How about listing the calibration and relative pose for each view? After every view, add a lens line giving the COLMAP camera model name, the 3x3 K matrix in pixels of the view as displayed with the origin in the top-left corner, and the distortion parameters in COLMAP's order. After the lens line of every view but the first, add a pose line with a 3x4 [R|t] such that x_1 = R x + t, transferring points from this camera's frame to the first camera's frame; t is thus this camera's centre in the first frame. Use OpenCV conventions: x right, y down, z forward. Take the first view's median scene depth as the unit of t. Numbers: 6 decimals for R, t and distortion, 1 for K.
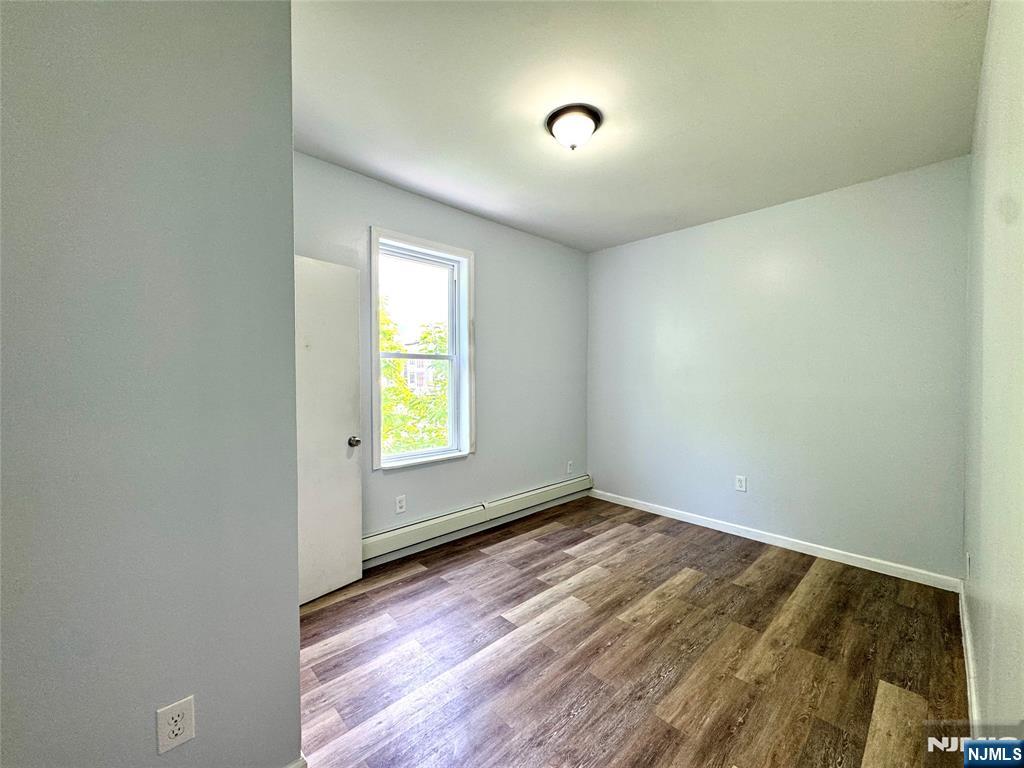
lens RADIAL K [[410.3, 0, 512.0], [0, 410.3, 384.0], [0, 0, 1]] dist [0.000665, 0.000183]
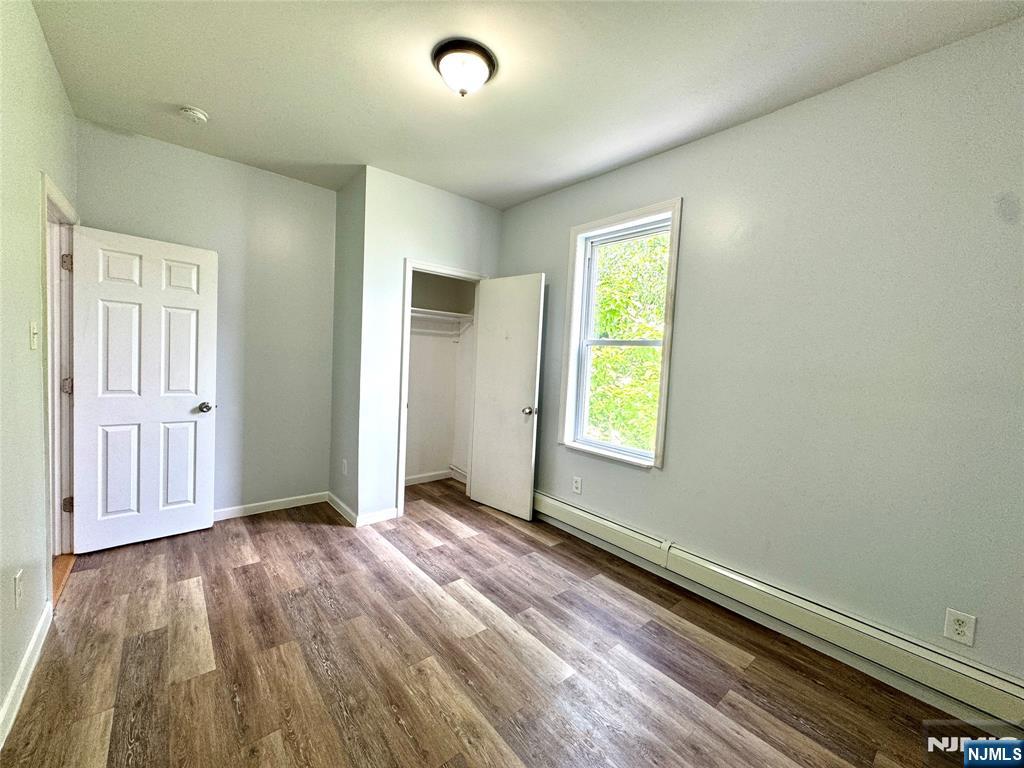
lens RADIAL K [[410.7, 0, 512.0], [0, 410.7, 384.0], [0, 0, 1]] dist [-0.001851, -0.000399]
pose [[-0.060496, 0.059579, -0.996389, 0.827868], [-0.071051, 0.995428, 0.063835, -0.019015], [0.995636, 0.074656, -0.055986, 0.947373]]
